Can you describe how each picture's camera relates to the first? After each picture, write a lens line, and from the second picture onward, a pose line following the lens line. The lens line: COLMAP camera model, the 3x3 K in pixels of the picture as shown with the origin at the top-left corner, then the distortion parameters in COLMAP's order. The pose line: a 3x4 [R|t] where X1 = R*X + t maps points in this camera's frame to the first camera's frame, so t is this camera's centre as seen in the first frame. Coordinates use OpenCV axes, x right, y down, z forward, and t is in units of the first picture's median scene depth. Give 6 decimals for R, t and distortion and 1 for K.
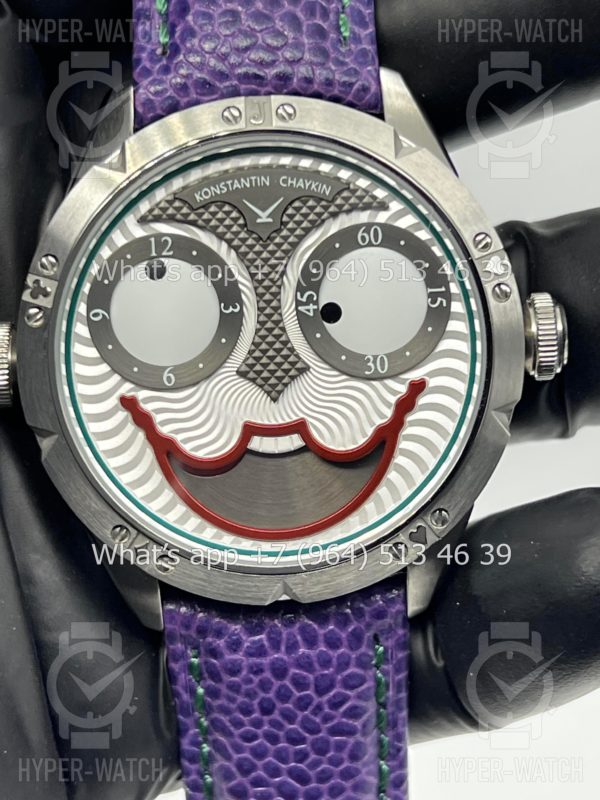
lens RADIAL K [[1837.0, 0, 299.2], [0, 1837.0, 390.9], [0, 0, 1]] dist [0.168801, 0.000000]
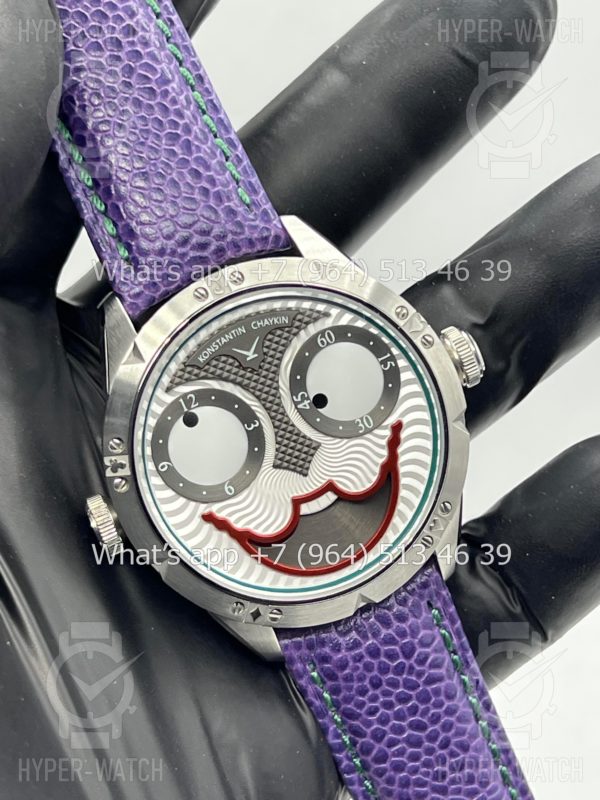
lens RADIAL K [[1837.0, 0, 299.0], [0, 1837.0, 398.5], [0, 0, 1]] dist [0.168801, 0.000000]
pose [[0.921674, -0.371912, 0.110448, -0.148462], [0.366412, 0.928018, 0.067261, -0.142370], [-0.127513, -0.021524, 0.991603, -0.361278]]
